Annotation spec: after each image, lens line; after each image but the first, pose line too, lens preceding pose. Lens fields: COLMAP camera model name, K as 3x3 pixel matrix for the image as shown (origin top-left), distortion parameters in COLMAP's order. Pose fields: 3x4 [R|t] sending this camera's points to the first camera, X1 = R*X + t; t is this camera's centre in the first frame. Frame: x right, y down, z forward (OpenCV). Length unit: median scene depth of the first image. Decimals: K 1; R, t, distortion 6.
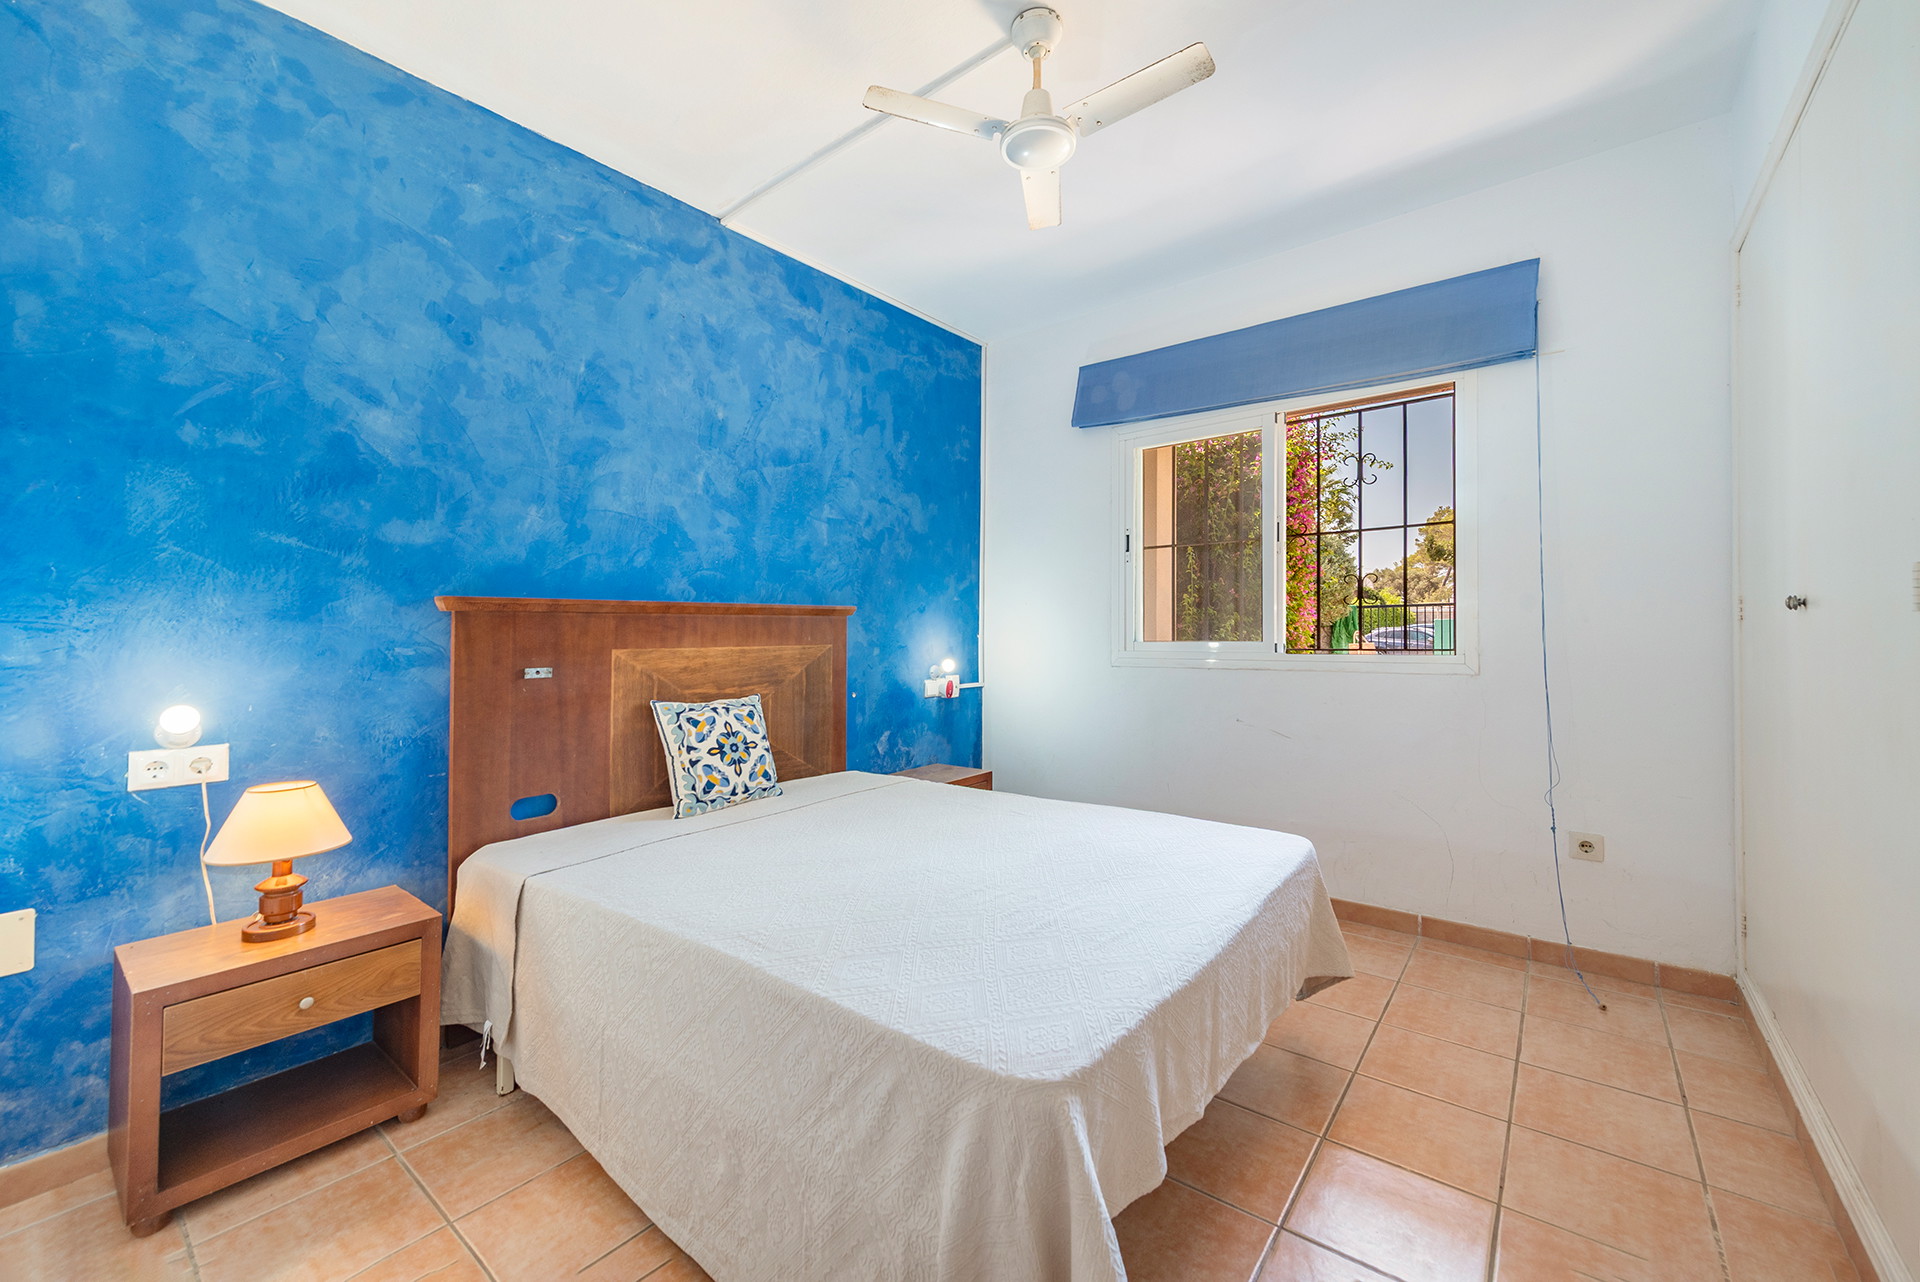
lens RADIAL K [[758.4, 0, 965.0], [0, 758.4, 622.9], [0, 0, 1]] dist [0.008678, -0.002088]
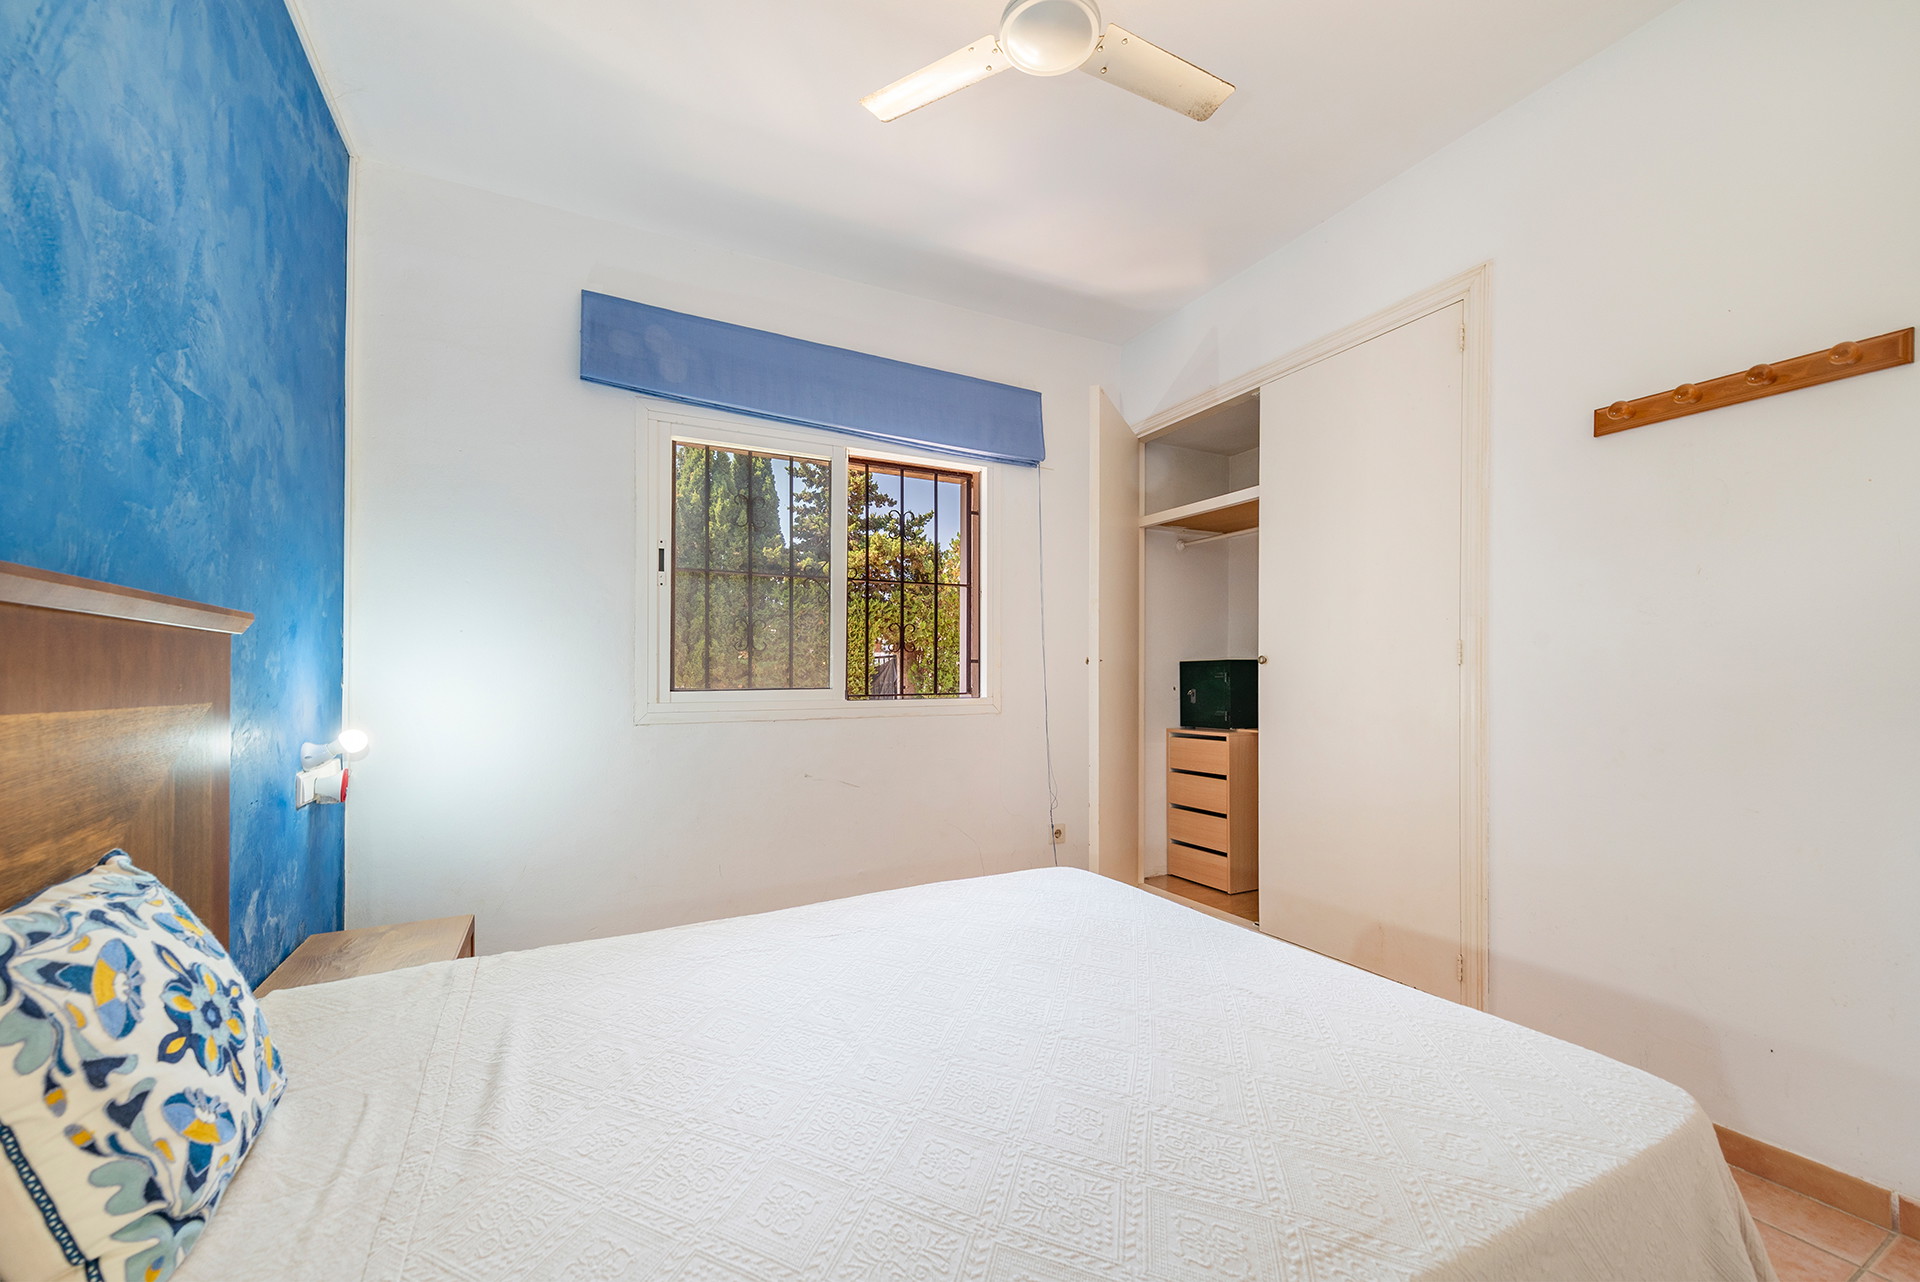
lens RADIAL K [[758.4, 0, 972.7], [0, 758.4, 688.1], [0, 0, 1]] dist [0.008678, -0.002088]
pose [[0.391327, -0.005141, 0.920237, -0.424999], [-0.009057, 0.999914, 0.009437, 0.014172], [-0.920207, -0.012027, 0.391247, 0.501141]]
